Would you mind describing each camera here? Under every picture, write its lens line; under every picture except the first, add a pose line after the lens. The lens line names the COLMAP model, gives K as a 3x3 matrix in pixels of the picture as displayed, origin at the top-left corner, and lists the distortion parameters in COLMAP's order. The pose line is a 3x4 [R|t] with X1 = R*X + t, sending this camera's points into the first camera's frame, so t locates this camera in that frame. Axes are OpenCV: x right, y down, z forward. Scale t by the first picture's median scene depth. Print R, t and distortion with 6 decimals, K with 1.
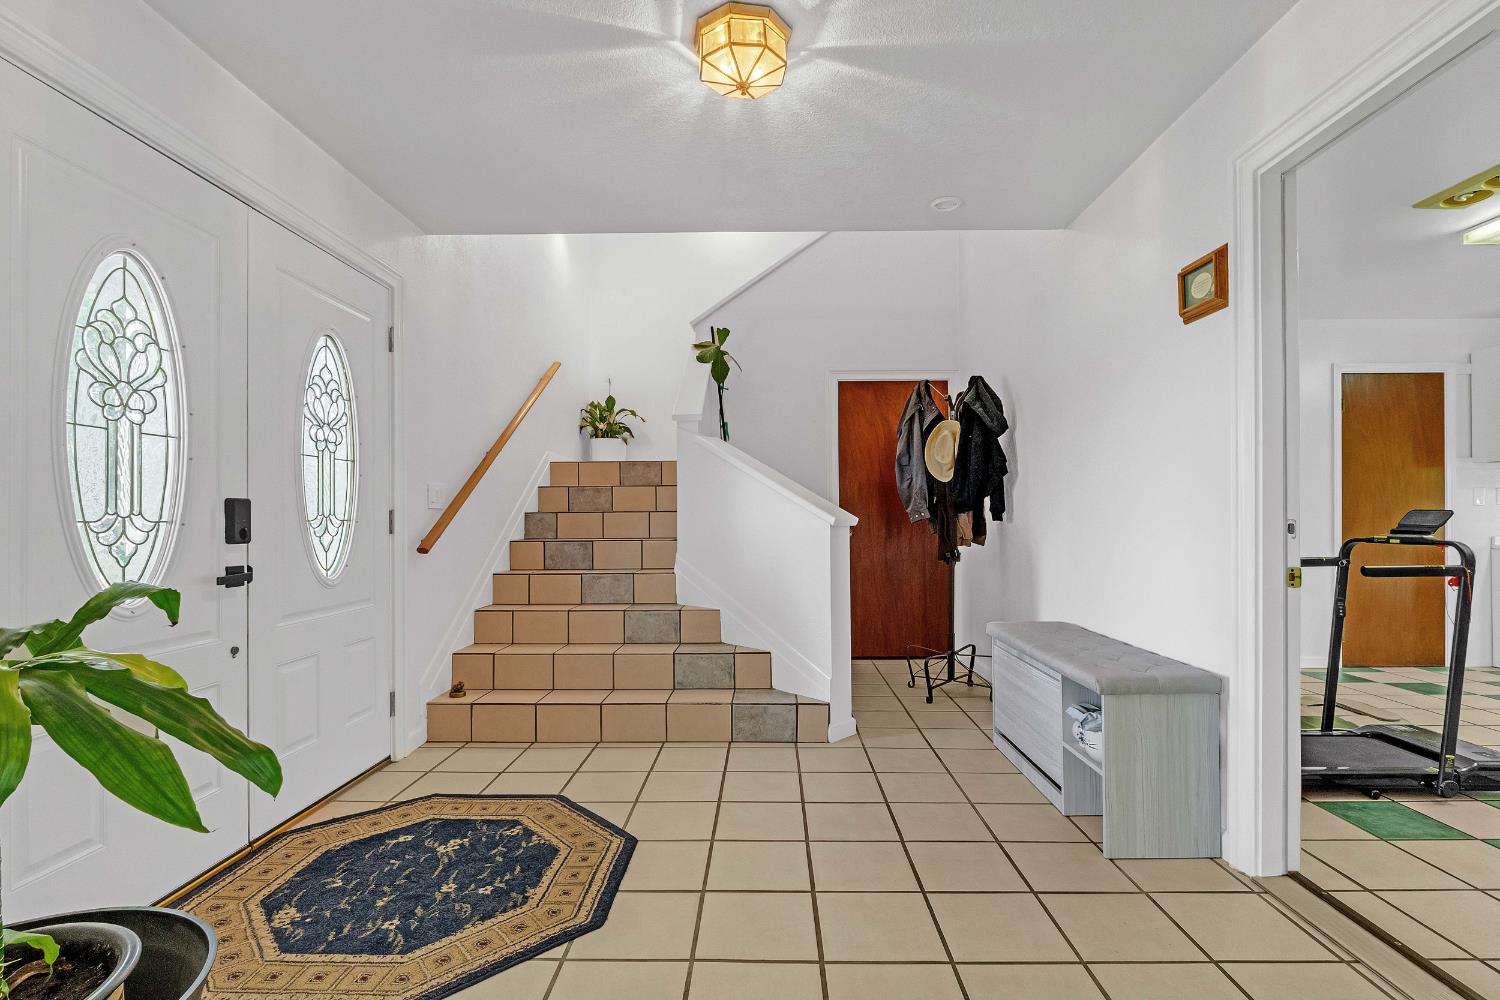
lens RADIAL K [[700.5, 0, 758.2], [0, 700.5, 501.1], [0, 0, 1]] dist [-0.005908, -0.000405]
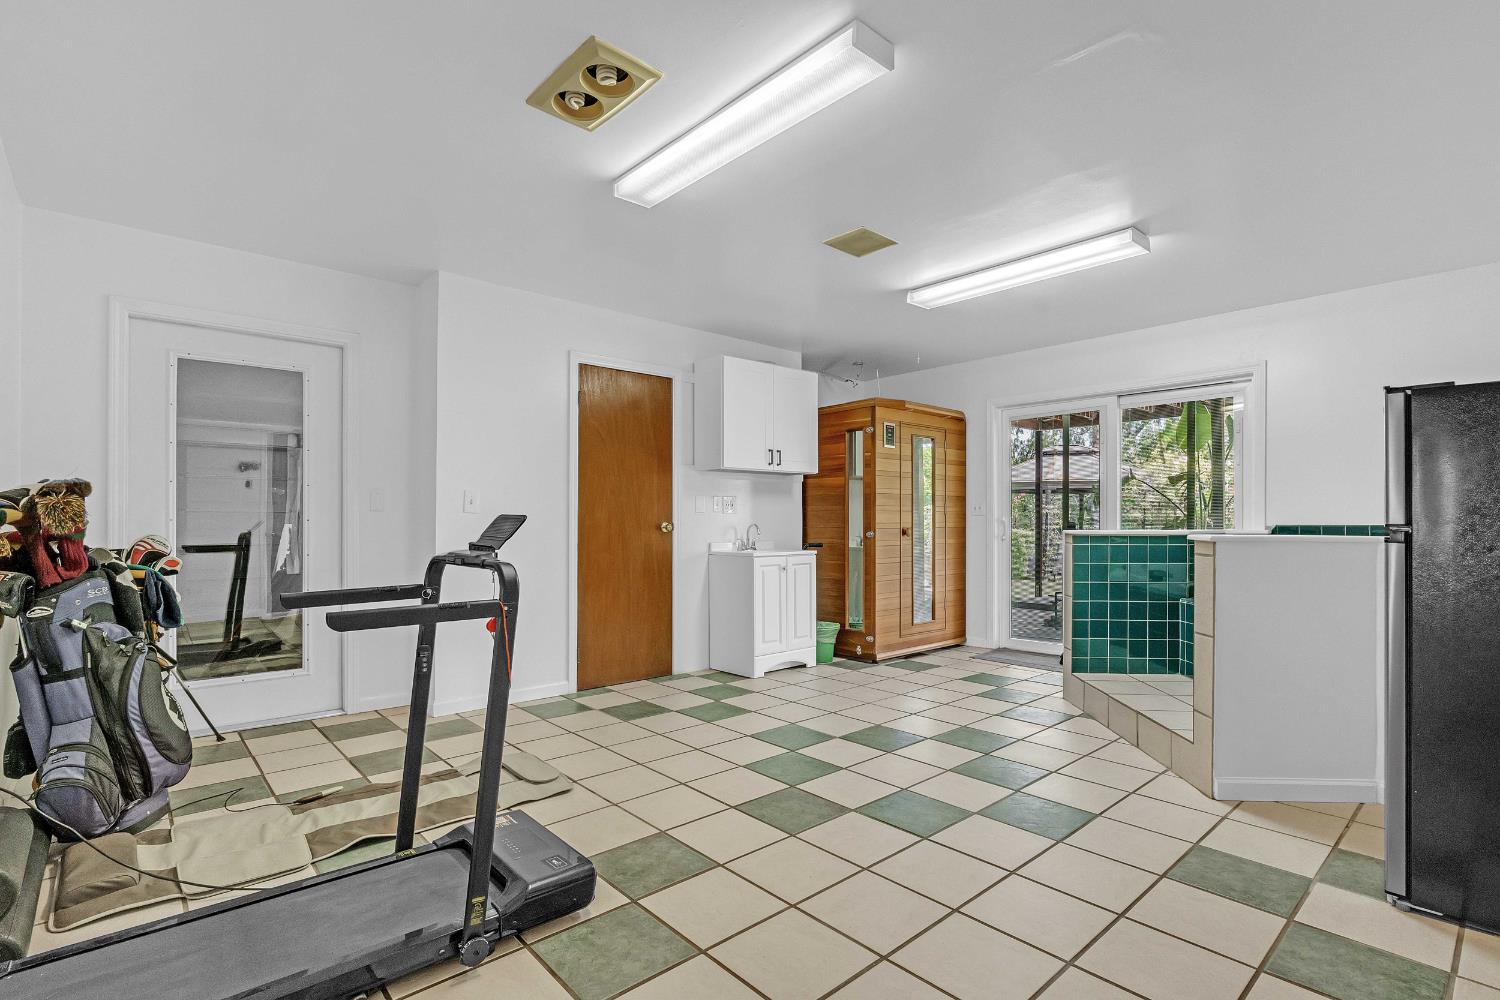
lens RADIAL K [[700.5, 0, 758.2], [0, 700.5, 501.1], [0, 0, 1]] dist [-0.005908, -0.000405]
pose [[0.732075, 0.020317, 0.680921, 0.419635], [-0.015930, 0.999792, -0.012704, 0.001215], [-0.681038, -0.001547, 0.732247, 0.197871]]
